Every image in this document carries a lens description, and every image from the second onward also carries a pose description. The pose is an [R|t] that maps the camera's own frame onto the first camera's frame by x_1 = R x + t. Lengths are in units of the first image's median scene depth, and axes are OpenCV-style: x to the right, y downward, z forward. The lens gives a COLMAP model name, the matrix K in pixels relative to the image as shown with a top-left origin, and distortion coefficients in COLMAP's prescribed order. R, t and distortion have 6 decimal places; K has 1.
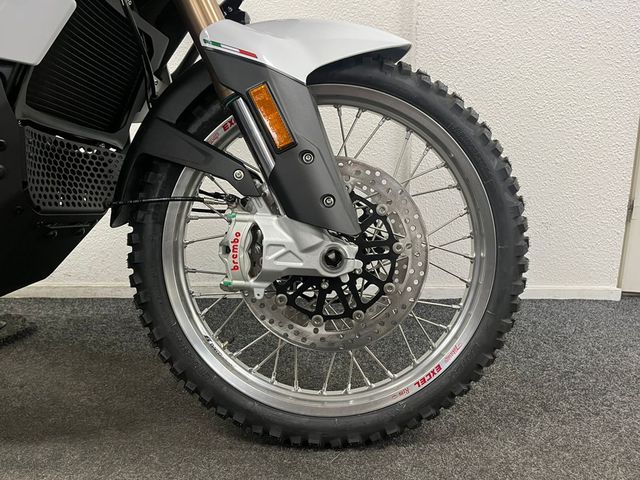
lens RADIAL K [[491.3, 0, 320.0], [0, 491.3, 240.0], [0, 0, 1]] dist [0.030458, -0.006033]
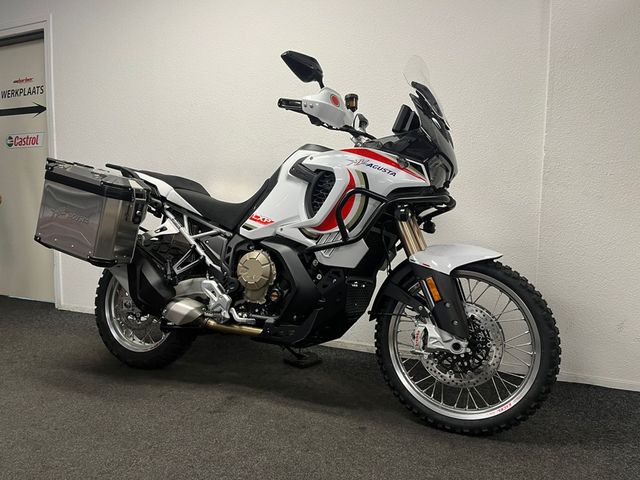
lens RADIAL K [[491.3, 0, 320.0], [0, 491.3, 240.0], [0, 0, 1]] dist [0.030458, -0.006033]
pose [[0.909077, 0.040142, -0.414690, 0.363200], [-0.094013, 0.989440, -0.110317, -0.136071], [0.405883, 0.139273, 0.903251, -1.402746]]
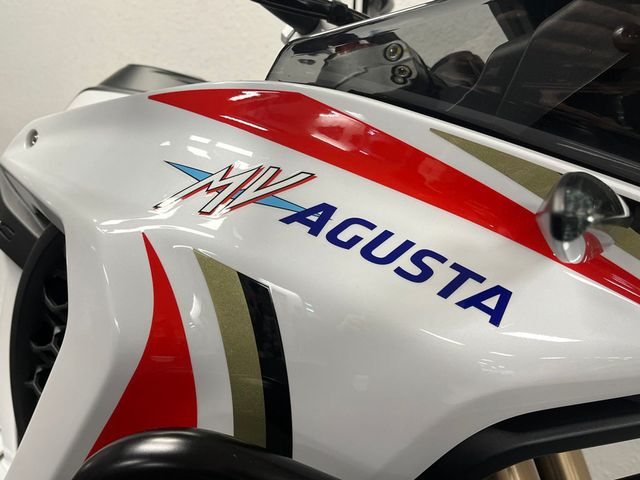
lens RADIAL K [[542.4, 0, 320.0], [0, 542.4, 240.0], [0, 0, 1]] dist [0.037164, 0.001575]
pose [[0.872924, 0.110109, -0.475269, -0.211926], [-0.128937, 0.991628, -0.007080, -0.729965], [0.470510, 0.067460, 0.879812, 0.385834]]
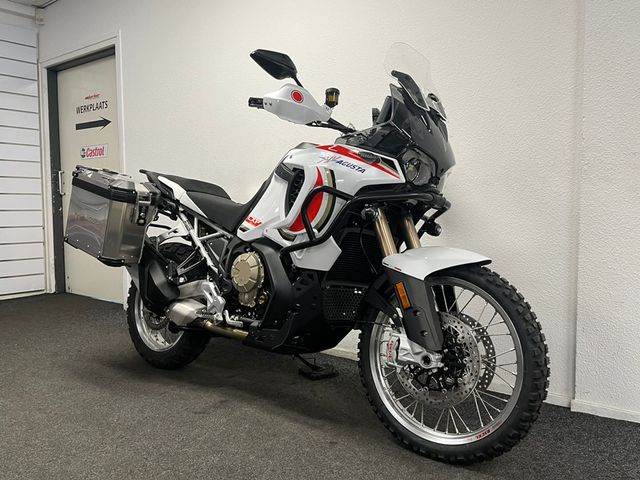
lens RADIAL K [[542.4, 0, 320.0], [0, 542.4, 240.0], [0, 0, 1]] dist [0.037164, 0.001575]
pose [[0.770929, 0.036656, -0.635866, 1.064640], [-0.132157, 0.985821, -0.103398, -0.157997], [0.623060, 0.163747, 0.764842, -1.118511]]
